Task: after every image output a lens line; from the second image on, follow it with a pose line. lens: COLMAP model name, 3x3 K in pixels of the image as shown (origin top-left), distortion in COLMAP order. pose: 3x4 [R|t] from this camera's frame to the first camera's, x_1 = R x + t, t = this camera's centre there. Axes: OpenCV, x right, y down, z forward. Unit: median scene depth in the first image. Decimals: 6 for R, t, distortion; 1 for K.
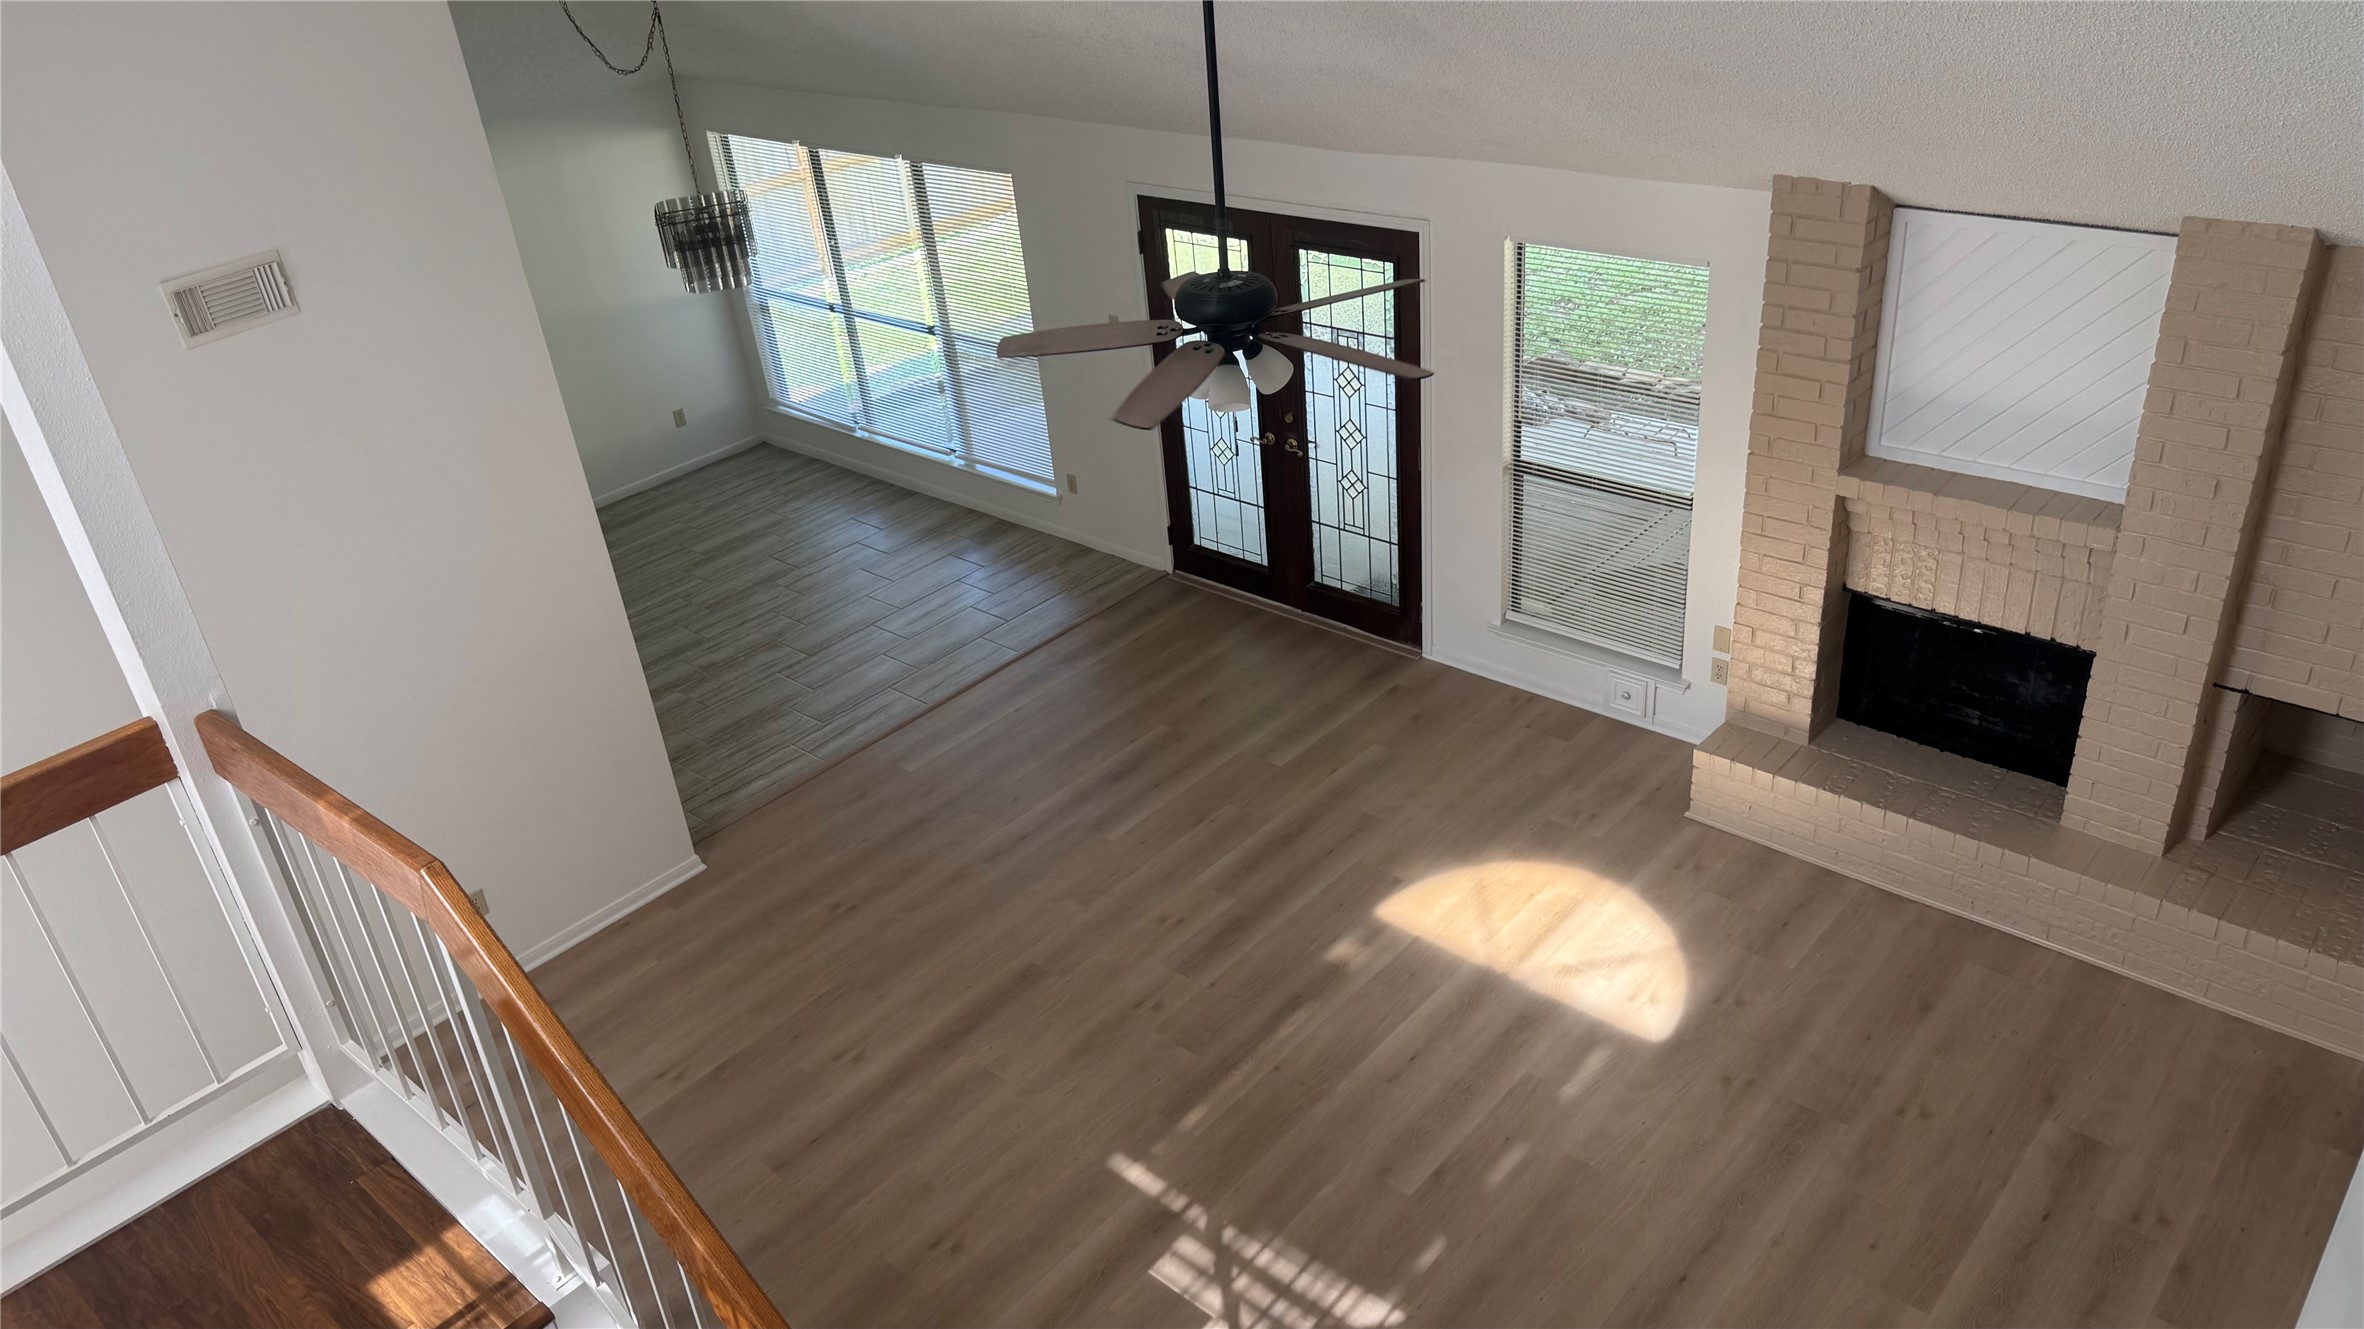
lens RADIAL K [[1656.5, 0, 1182.0], [0, 1656.5, 664.5], [0, 0, 1]] dist [0.026226, -0.004760]
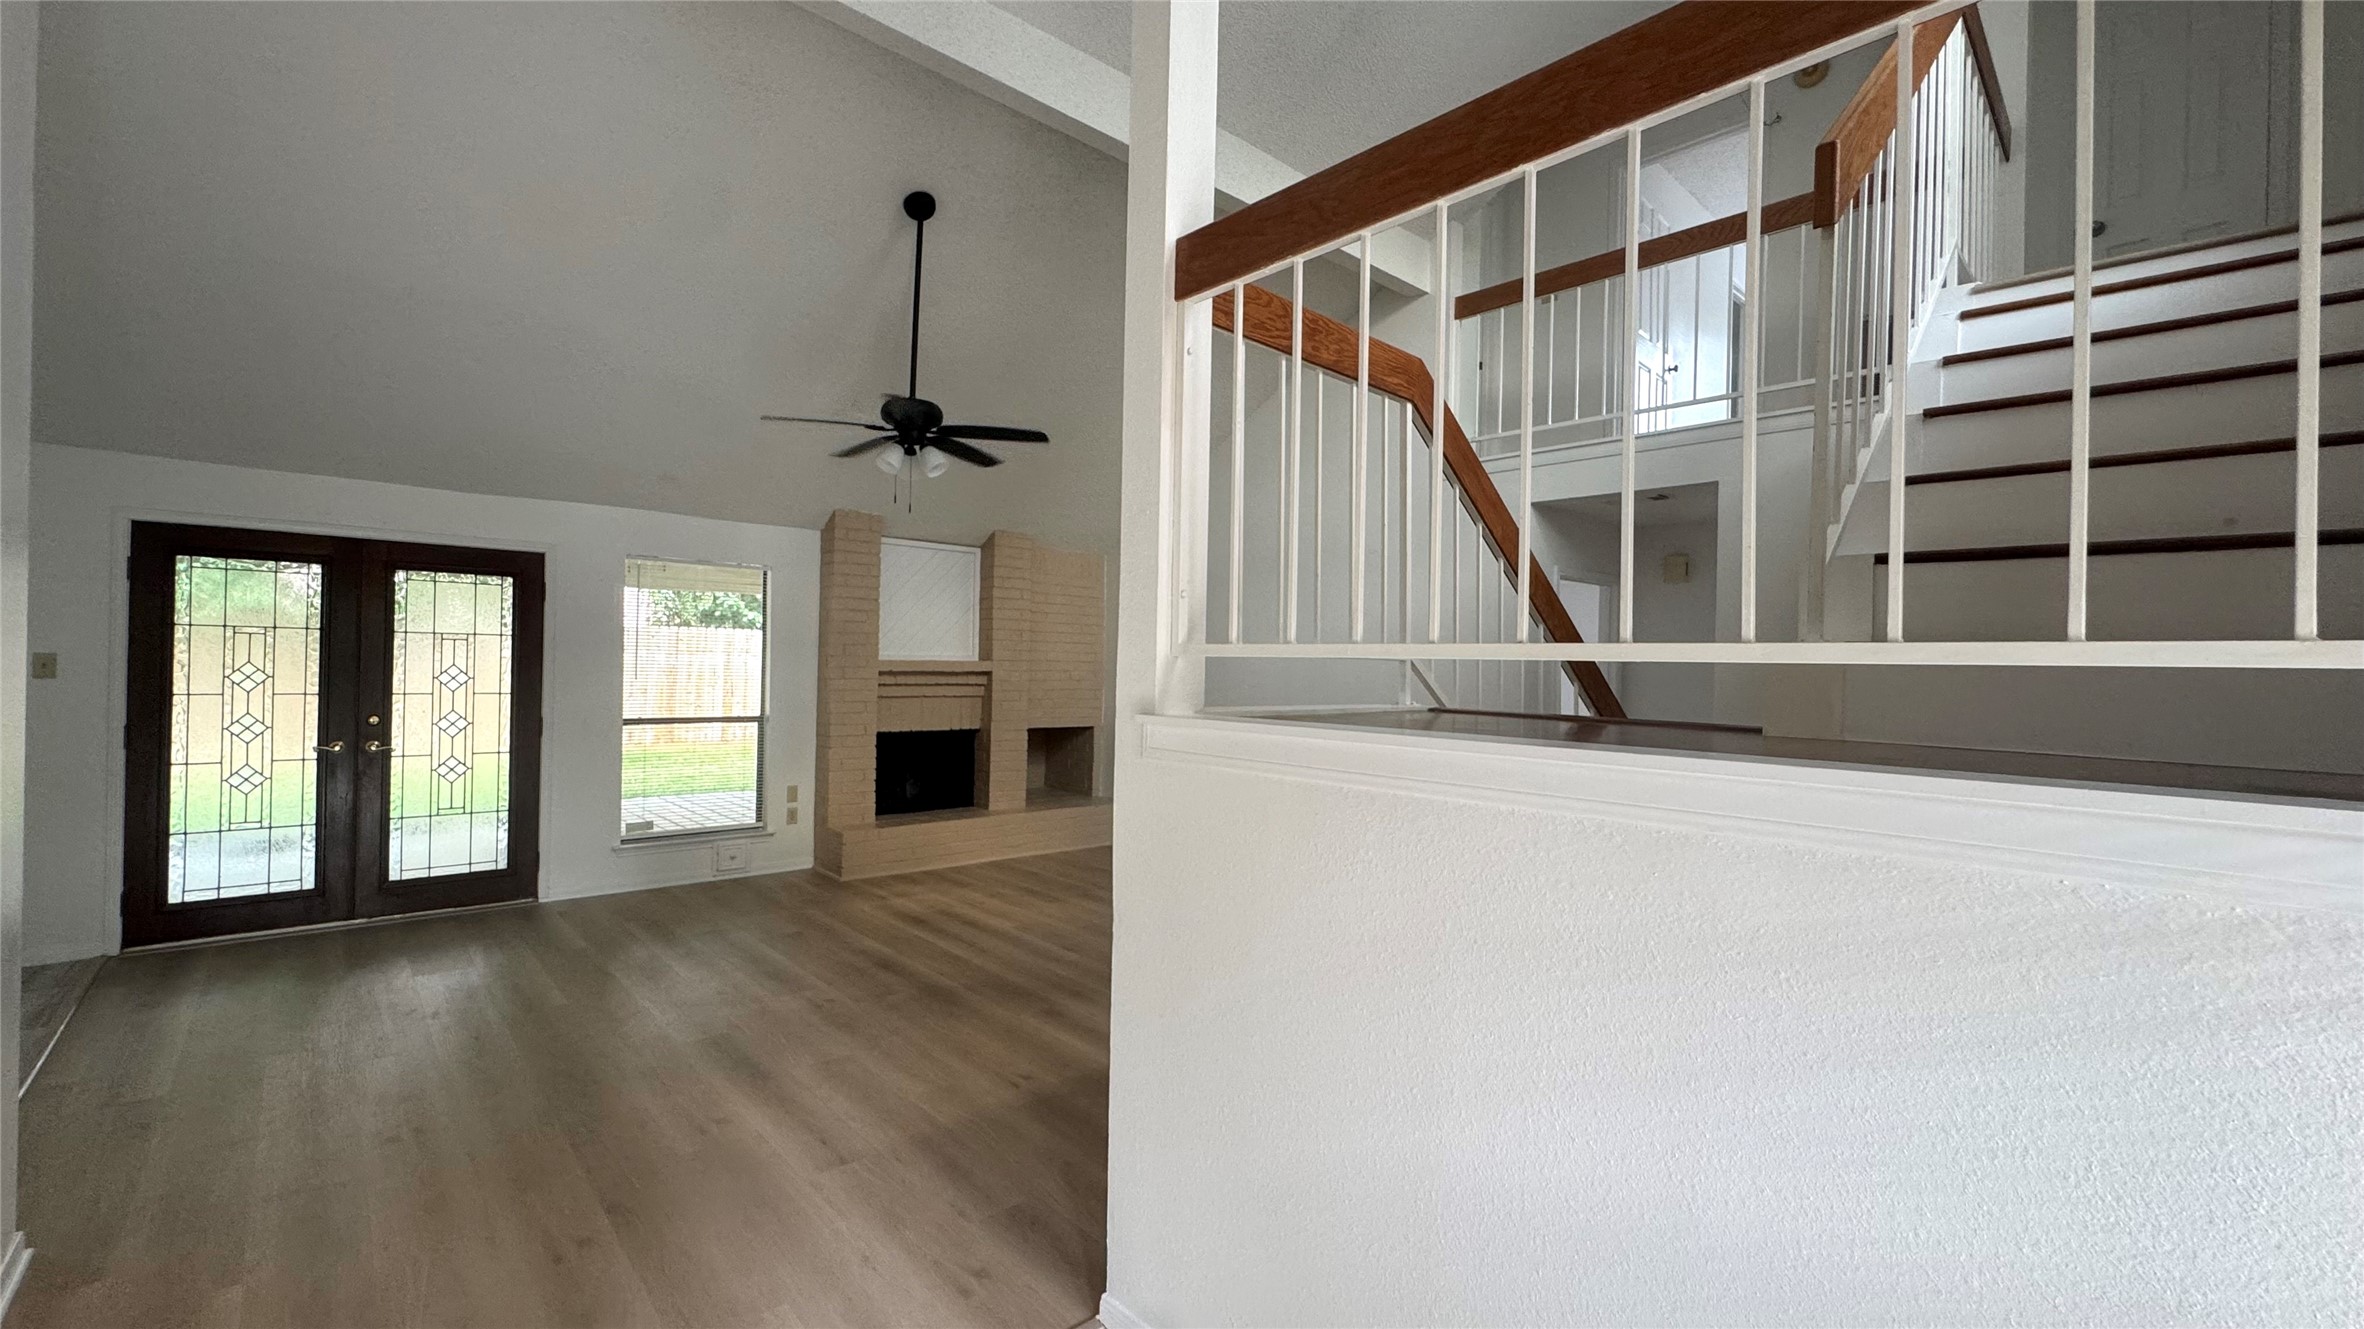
lens RADIAL K [[955.4, 0, 1182.0], [0, 955.4, 664.5], [0, 0, 1]] dist [-0.002466, 0.000109]
pose [[0.094123, 0.091911, 0.991309, -0.521308], [0.465787, 0.875960, -0.125442, 0.150666], [-0.879877, 0.473546, 0.039637, 0.482180]]
